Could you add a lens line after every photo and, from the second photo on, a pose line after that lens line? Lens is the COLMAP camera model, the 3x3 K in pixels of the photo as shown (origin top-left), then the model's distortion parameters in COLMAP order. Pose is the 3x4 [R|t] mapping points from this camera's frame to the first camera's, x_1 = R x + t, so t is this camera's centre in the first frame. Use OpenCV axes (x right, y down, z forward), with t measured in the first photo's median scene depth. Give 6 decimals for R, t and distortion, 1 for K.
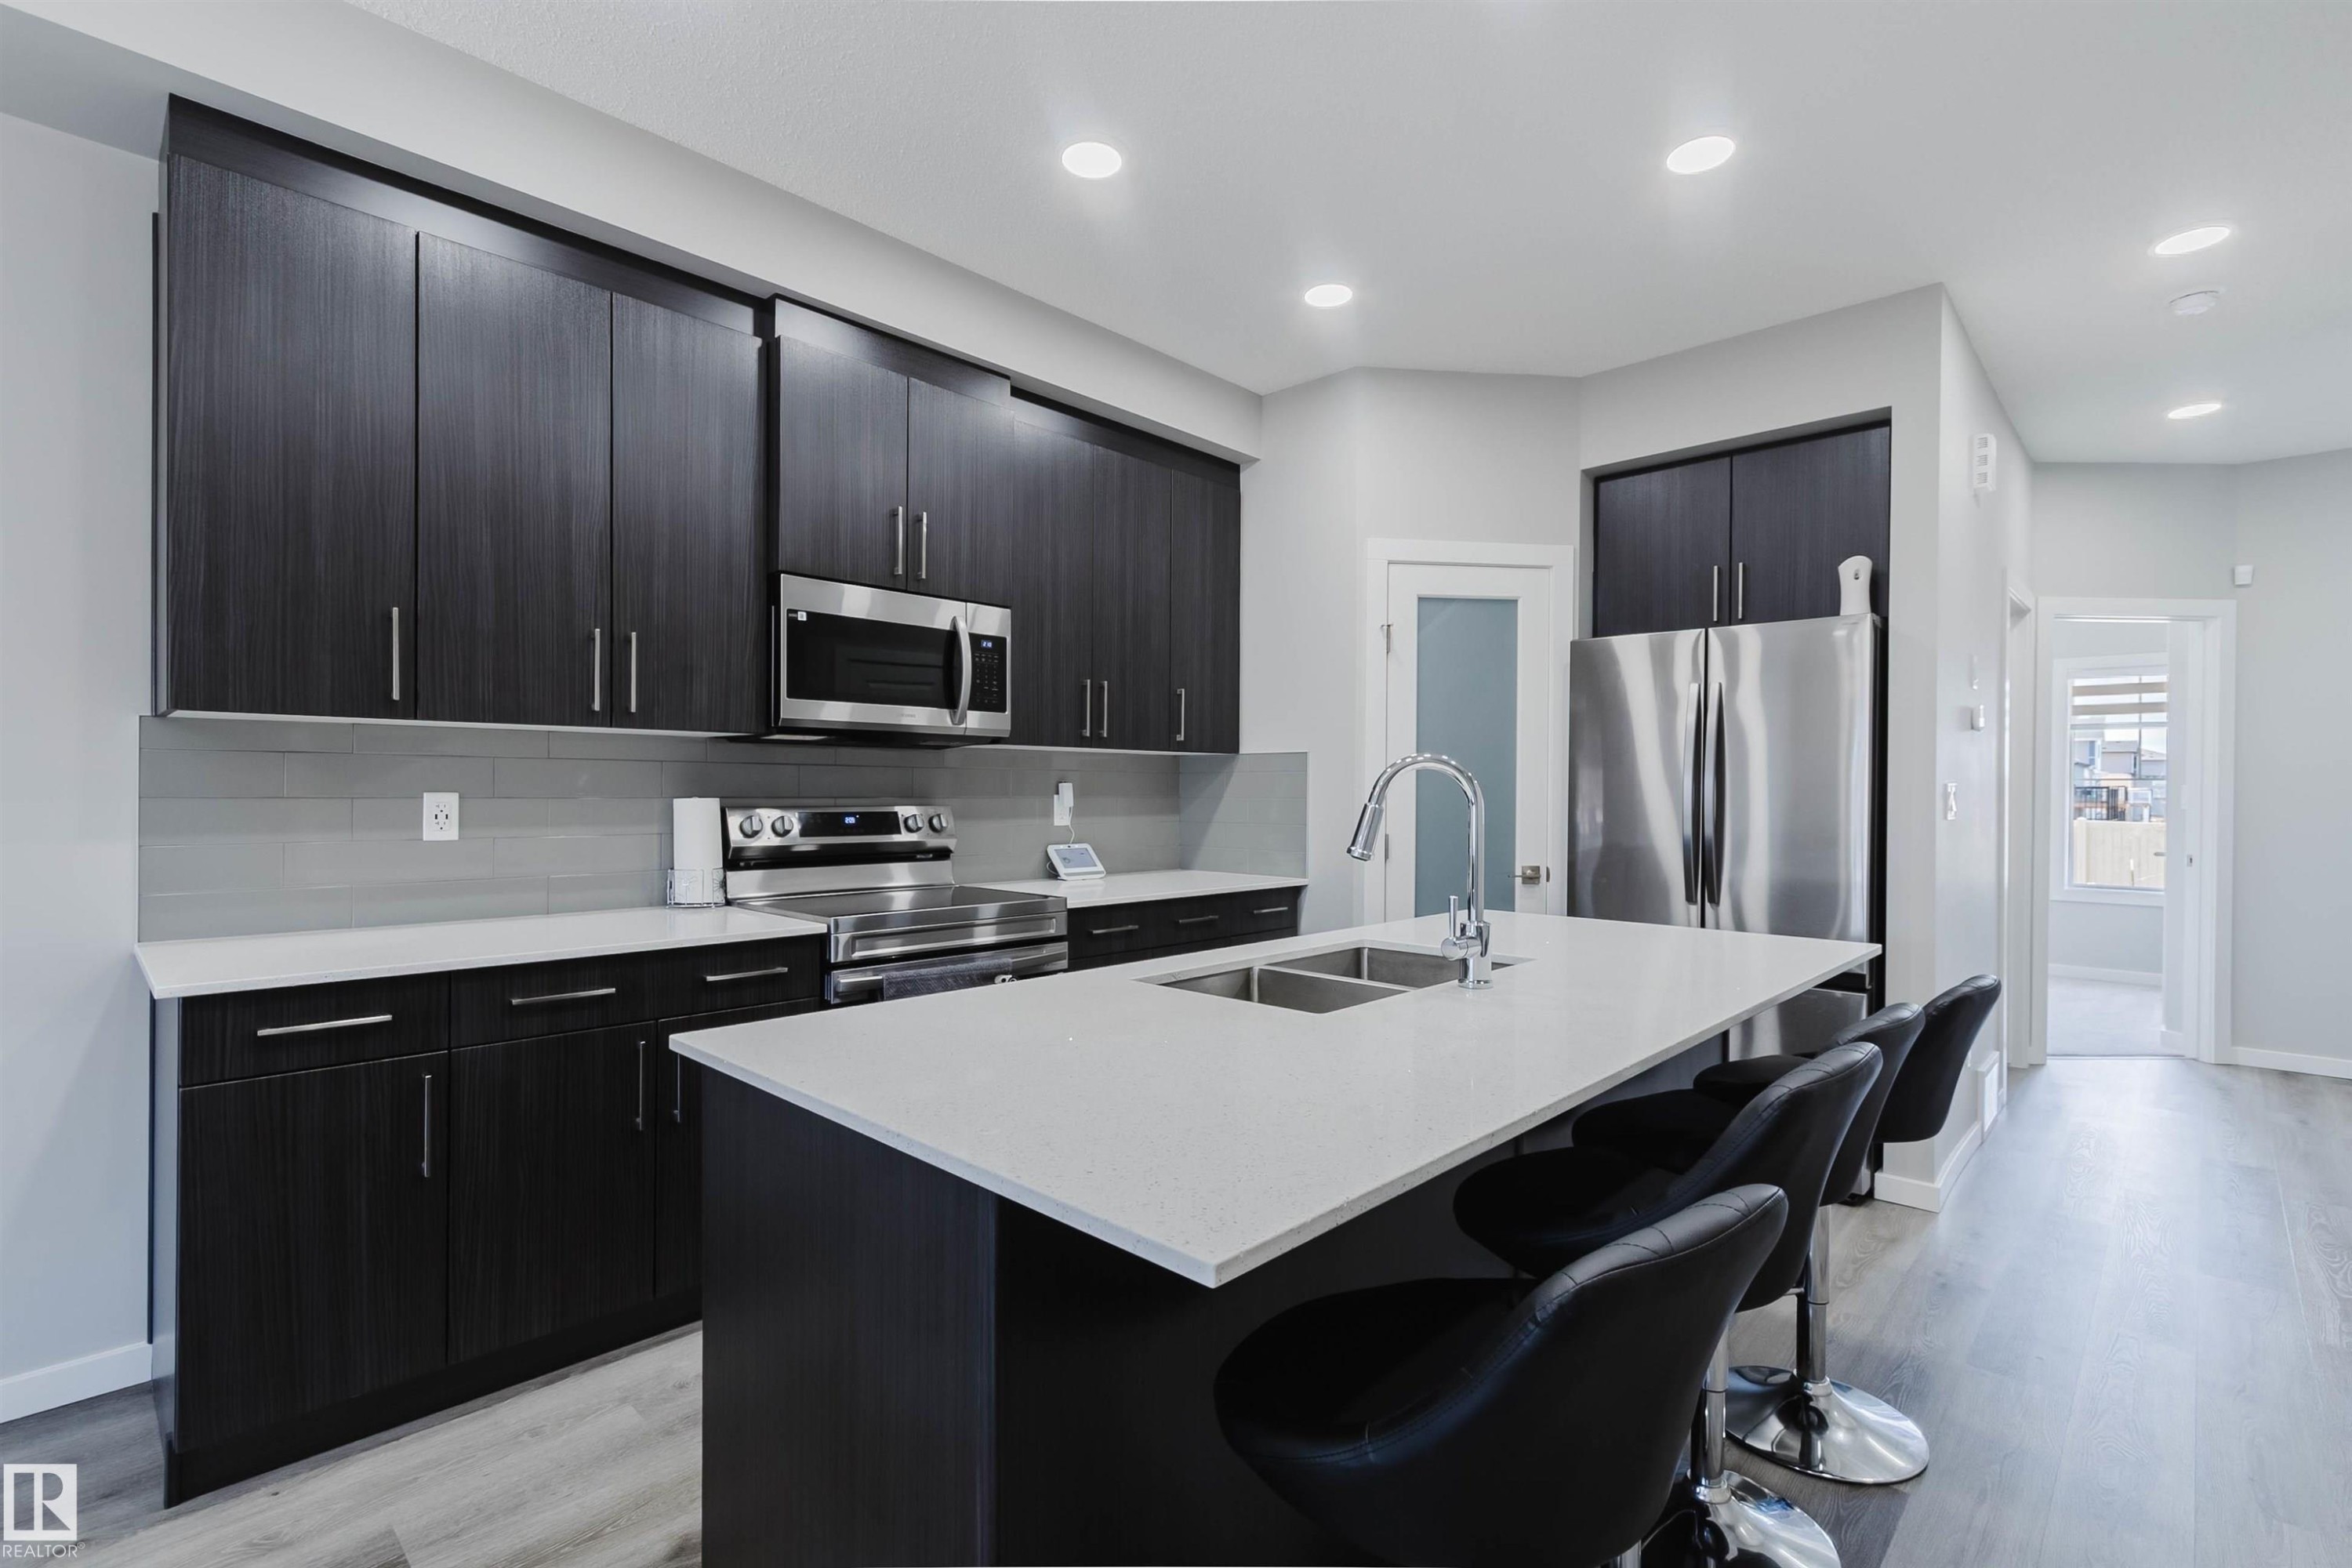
lens RADIAL K [[1088.1, 0, 1172.3], [0, 1088.1, 792.1], [0, 0, 1]] dist [0.003376, 0.000342]
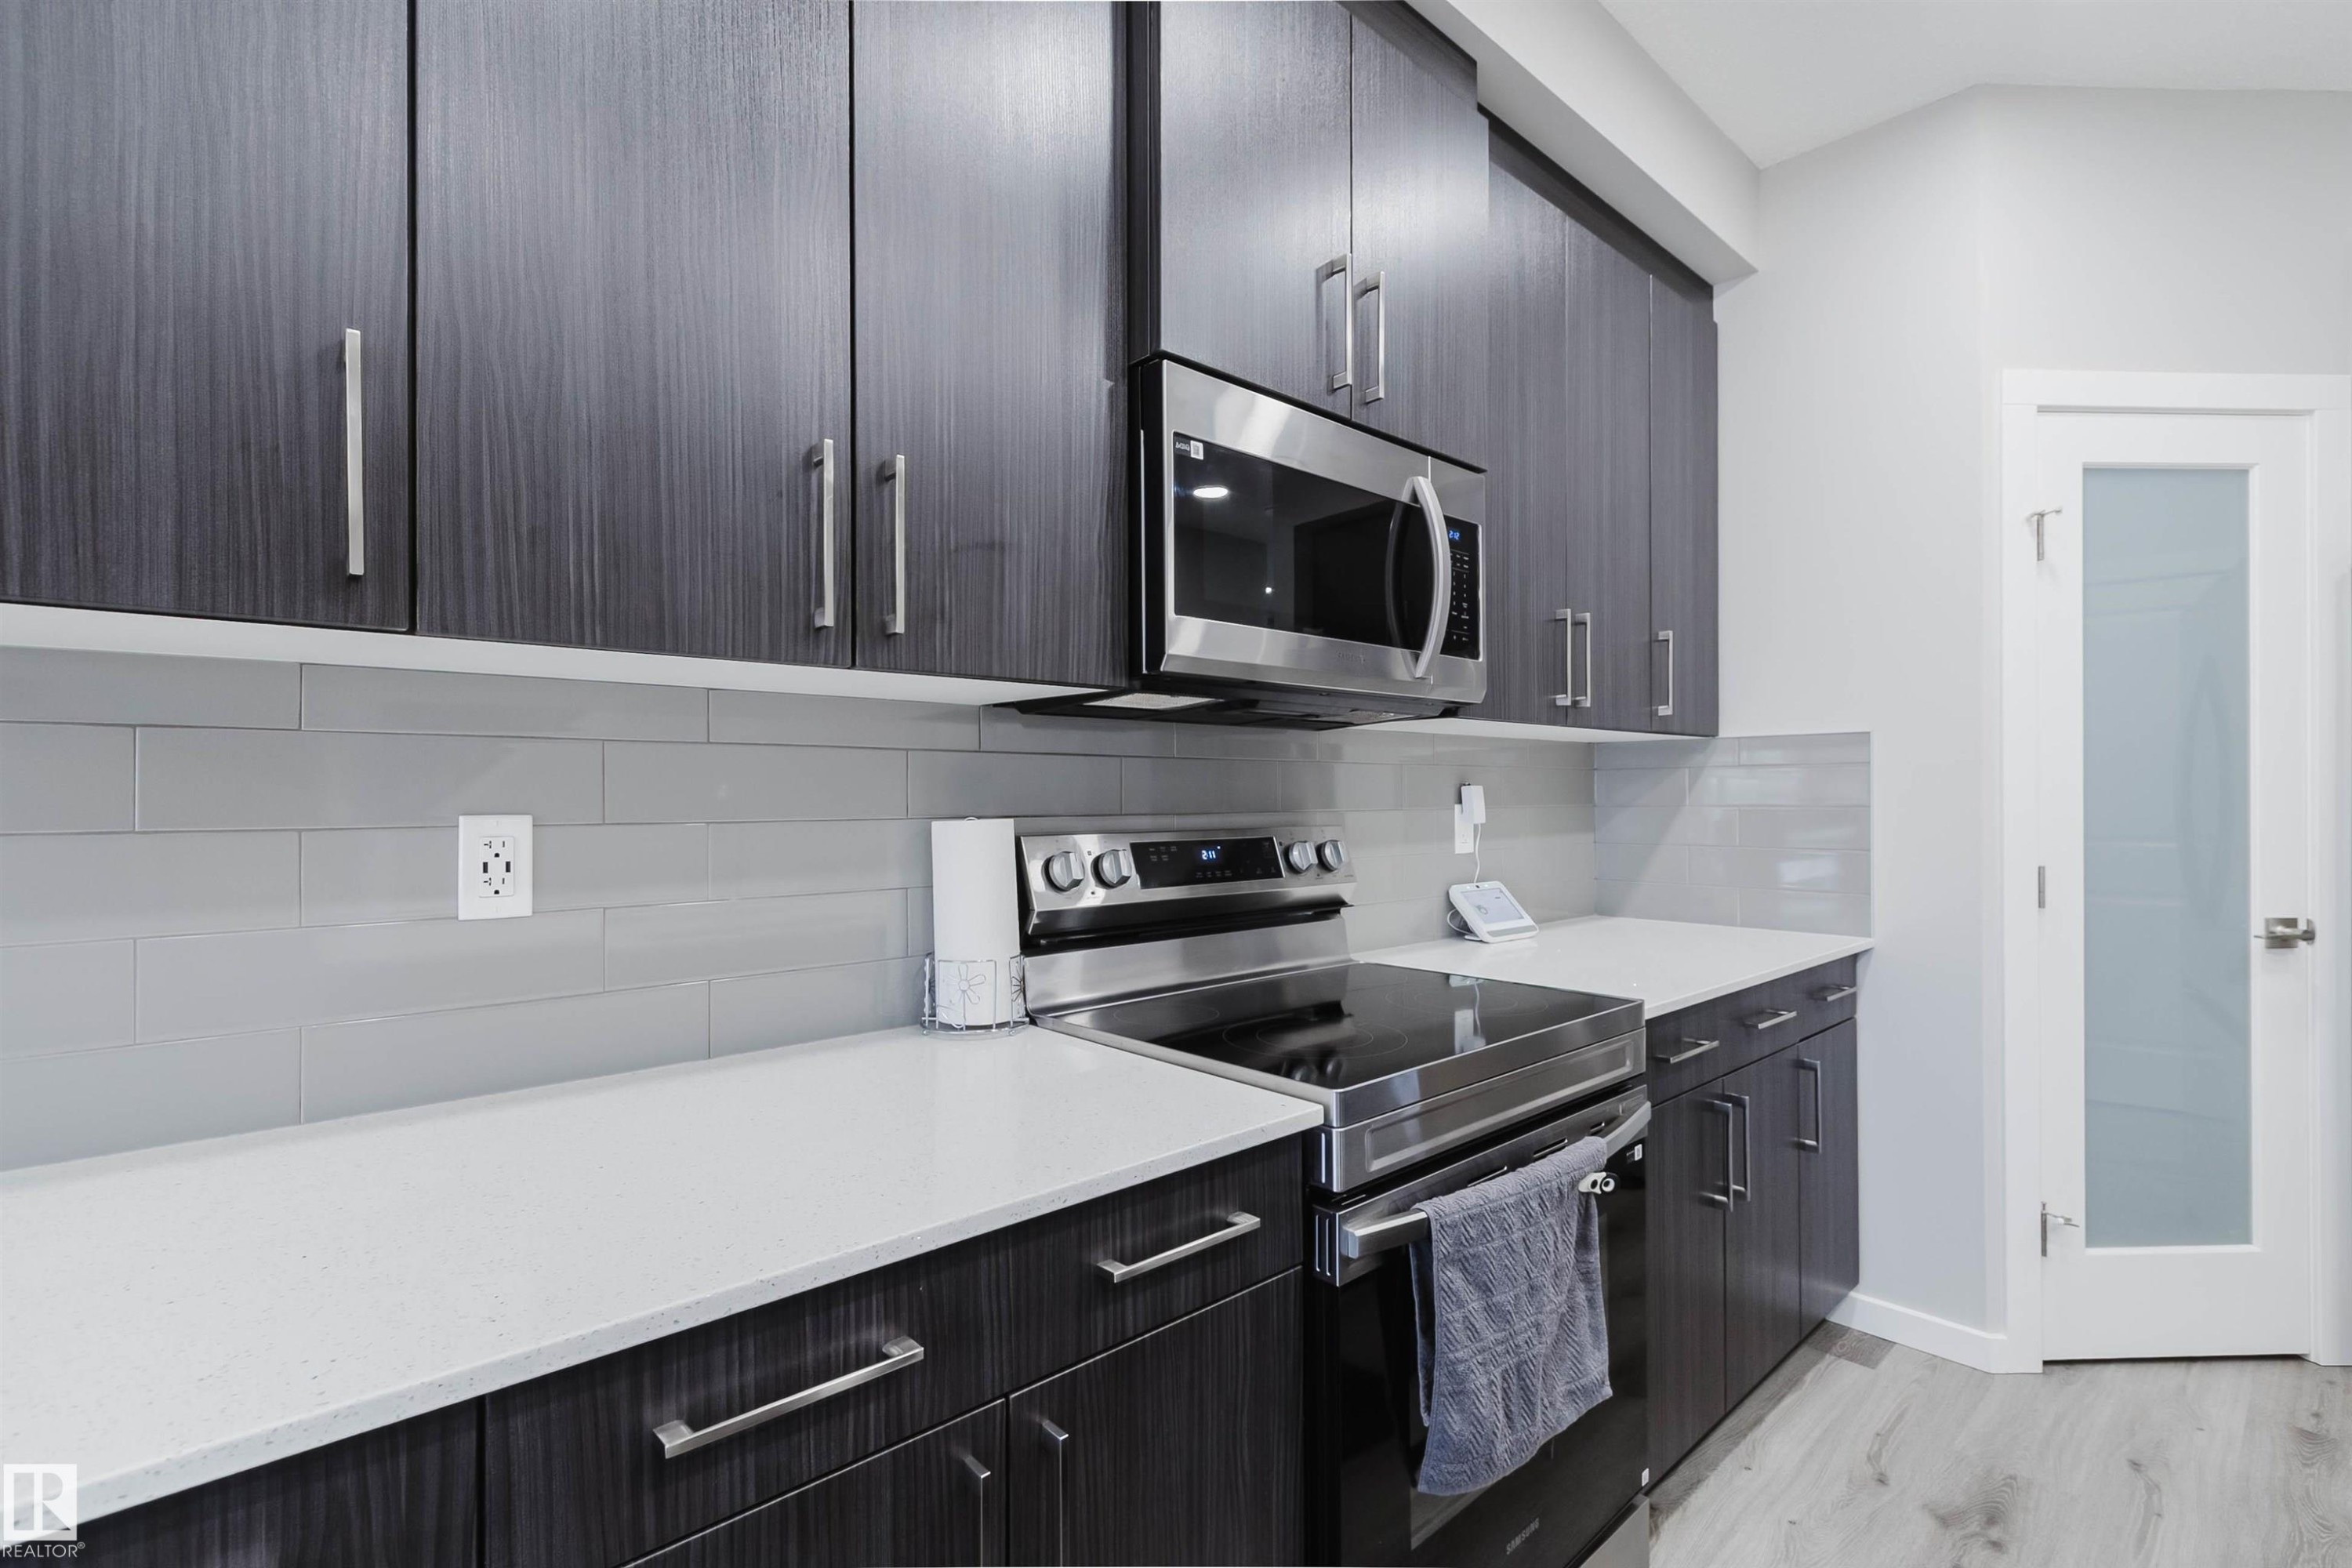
lens RADIAL K [[1088.1, 0, 1168.2], [0, 1088.1, 792.3], [0, 0, 1]] dist [0.003376, 0.000342]
pose [[0.997449, -0.009312, -0.070772, -0.266907], [0.009011, 0.999949, -0.004574, -0.003592], [0.070811, 0.003924, 0.997482, 0.422718]]
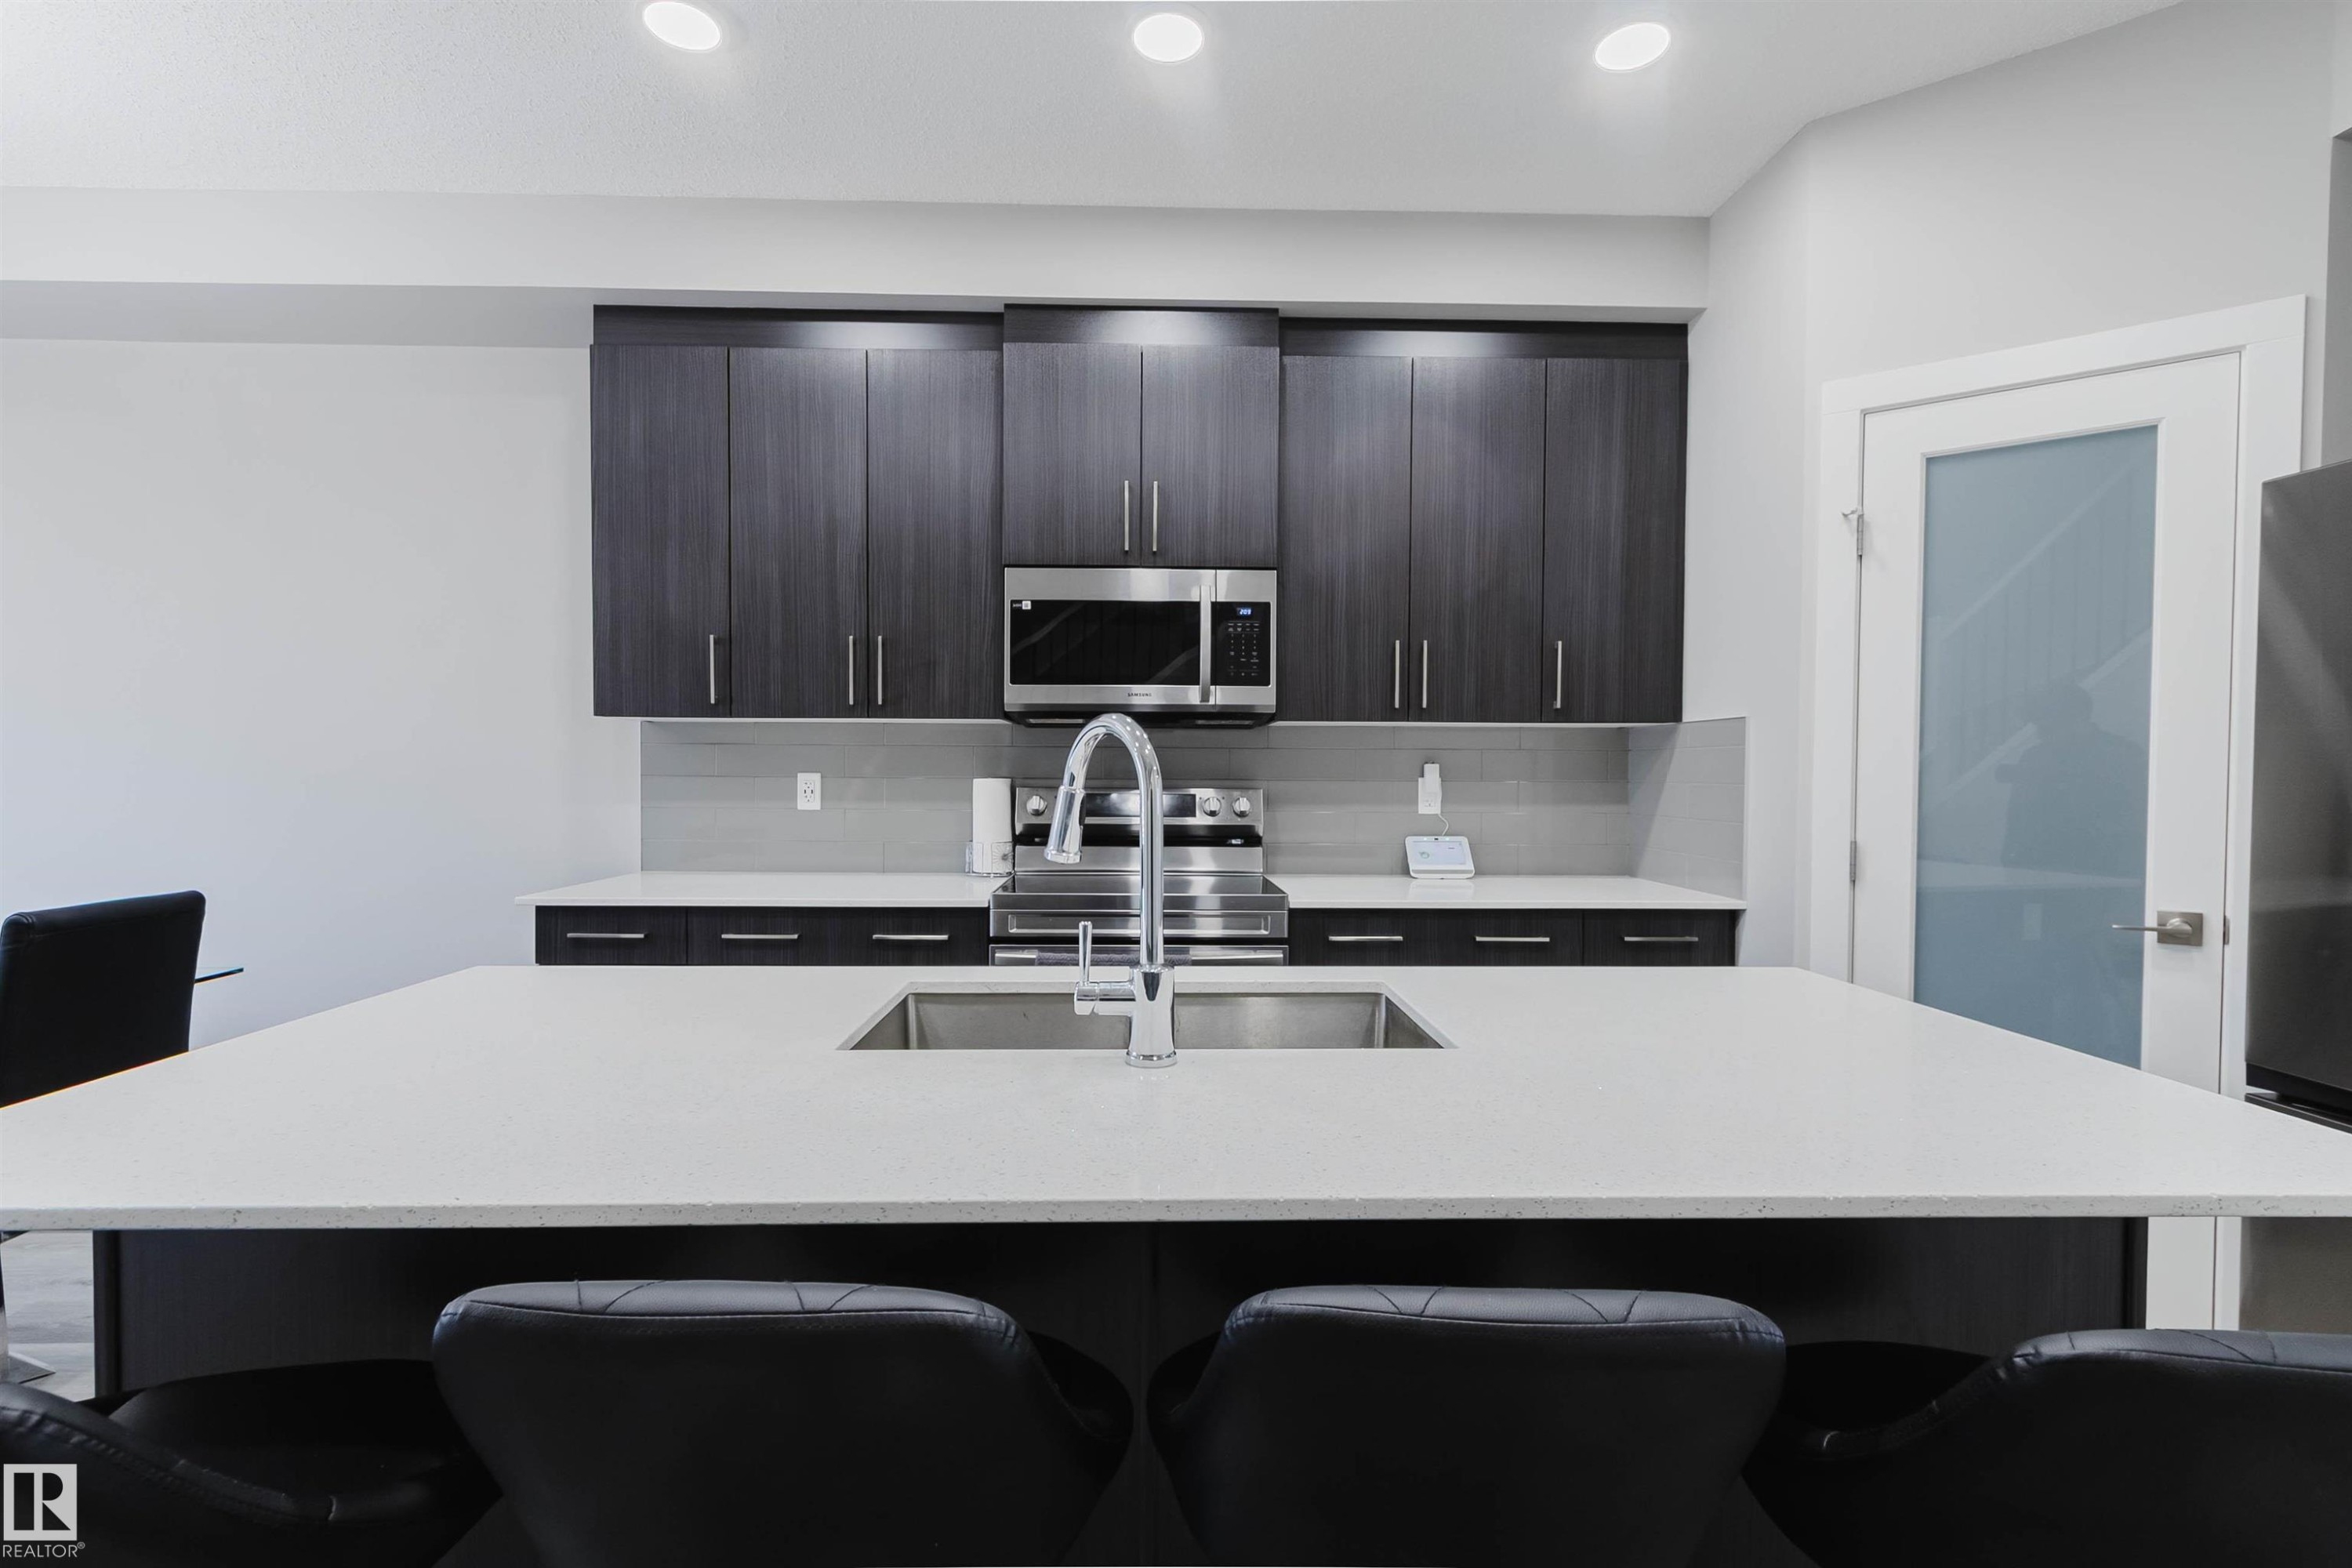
lens RADIAL K [[1088.1, 0, 1150.6], [0, 1088.1, 791.3], [0, 0, 1]] dist [0.003376, 0.000342]
pose [[0.701043, 0.011876, -0.713020, 0.412226], [-0.003693, 0.999908, 0.013023, 0.003107], [0.713109, -0.006497, 0.701023, 0.291359]]
